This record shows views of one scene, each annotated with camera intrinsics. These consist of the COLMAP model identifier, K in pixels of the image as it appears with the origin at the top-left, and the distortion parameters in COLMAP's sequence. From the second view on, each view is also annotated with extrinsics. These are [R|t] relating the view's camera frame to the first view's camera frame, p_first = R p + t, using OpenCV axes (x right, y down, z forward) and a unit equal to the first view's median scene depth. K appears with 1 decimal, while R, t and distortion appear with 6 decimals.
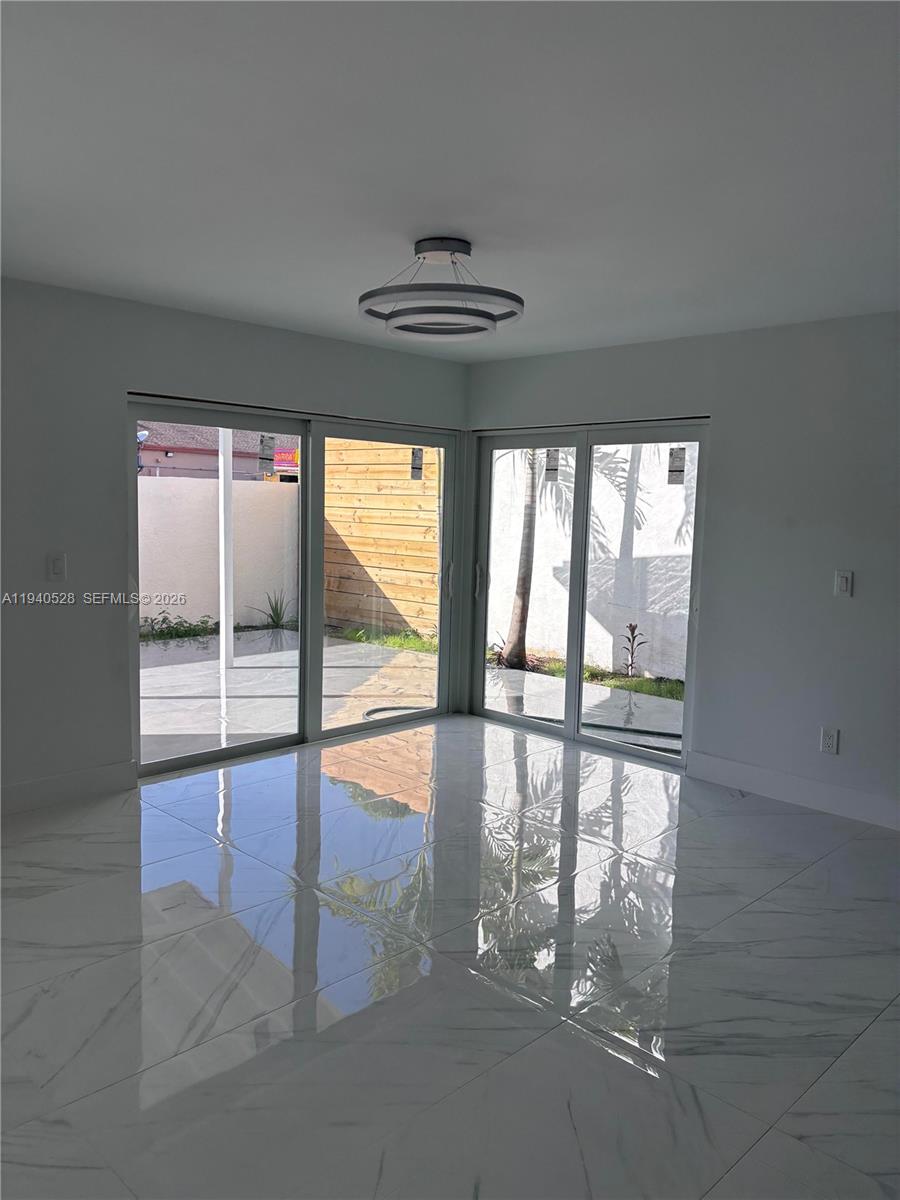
lens RADIAL K [[904.4, 0, 430.5], [0, 904.4, 600.9], [0, 0, 1]] dist [0.148314, -0.449524]
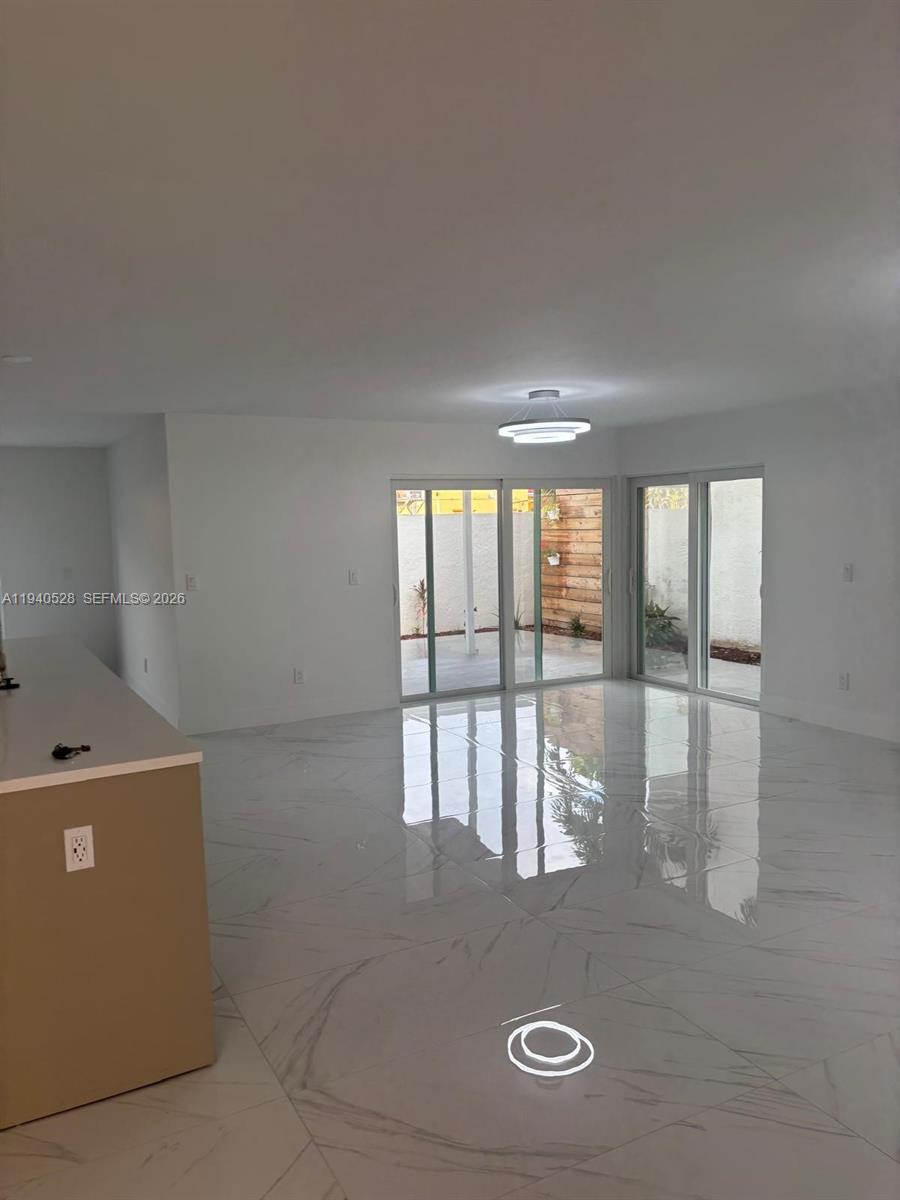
lens RADIAL K [[888.7, 0, 450.0], [0, 888.7, 600.0], [0, 0, 1]] dist [-0.003545, -0.004432]
pose [[0.960319, -0.021009, -0.278112, 0.191152], [0.014842, 0.999595, -0.024261, 0.040276], [0.278510, 0.019170, 0.960242, -0.453550]]
